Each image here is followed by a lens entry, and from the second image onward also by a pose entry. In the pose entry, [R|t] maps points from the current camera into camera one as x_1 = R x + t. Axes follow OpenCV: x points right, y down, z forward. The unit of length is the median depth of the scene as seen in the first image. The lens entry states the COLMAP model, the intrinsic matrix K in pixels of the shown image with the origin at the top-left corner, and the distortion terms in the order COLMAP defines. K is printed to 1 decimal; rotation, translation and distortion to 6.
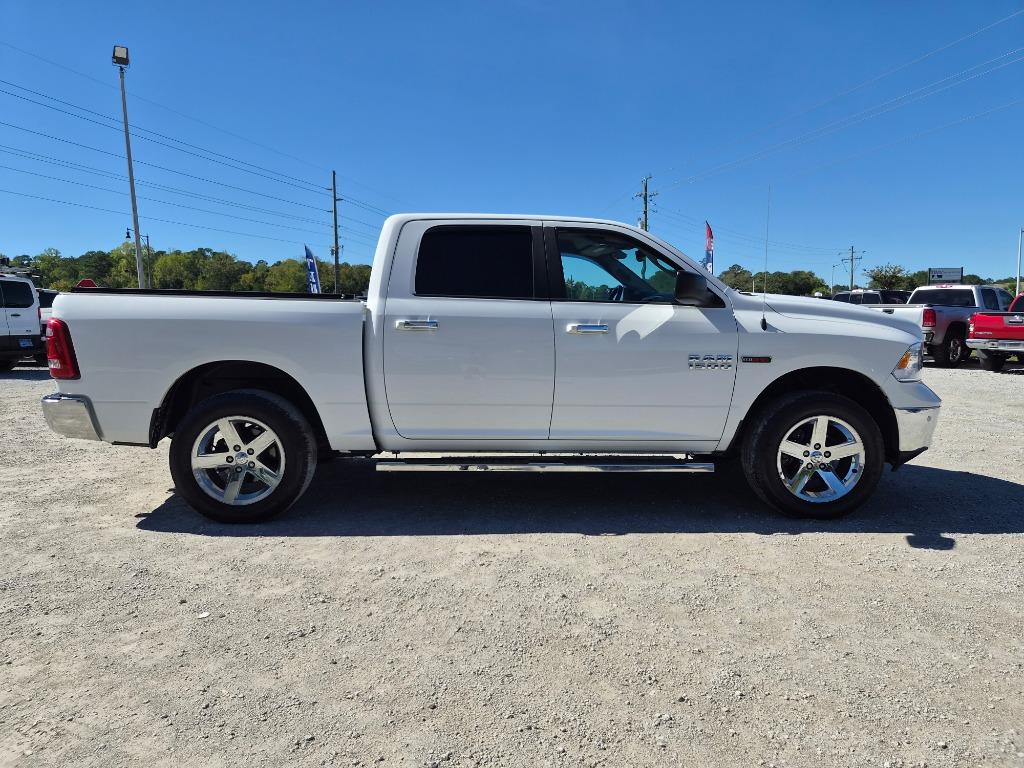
lens RADIAL K [[693.2, 0, 512.0], [0, 693.2, 384.0], [0, 0, 1]] dist [0.069726, -0.061715]
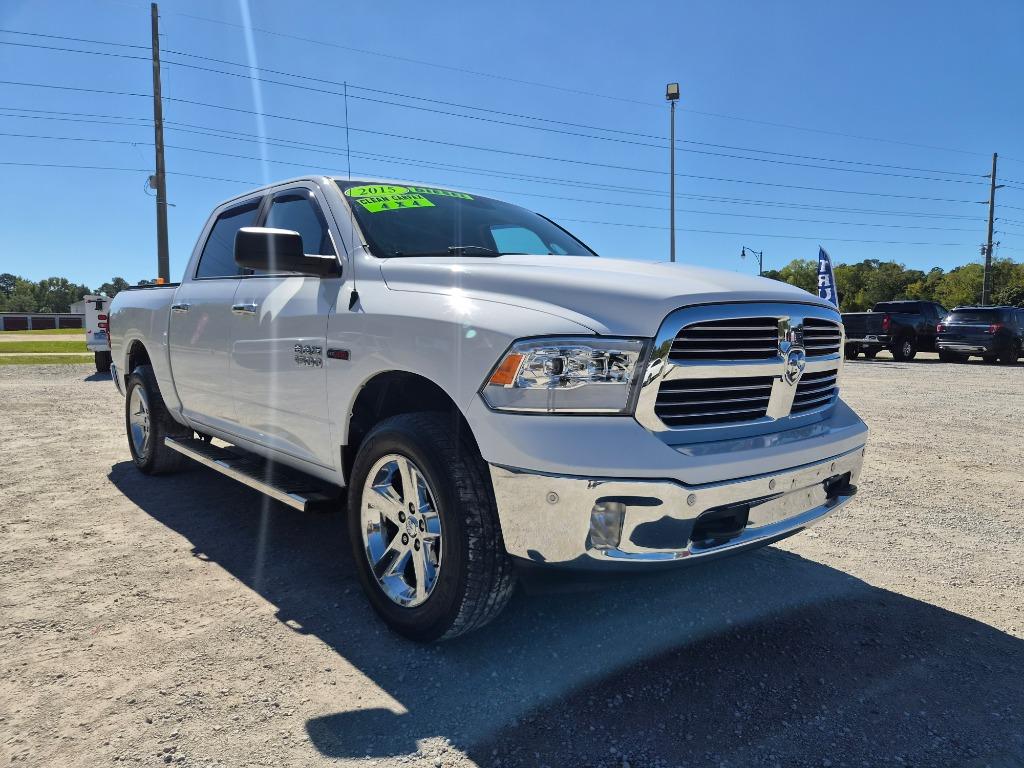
lens RADIAL K [[693.2, 0, 512.0], [0, 693.2, 384.0], [0, 0, 1]] dist [0.069726, -0.061715]
pose [[0.624220, 0.063532, -0.778661, 0.171576], [-0.078908, 0.996718, 0.018066, -0.005720], [0.777253, 0.050165, 0.627185, 0.128042]]
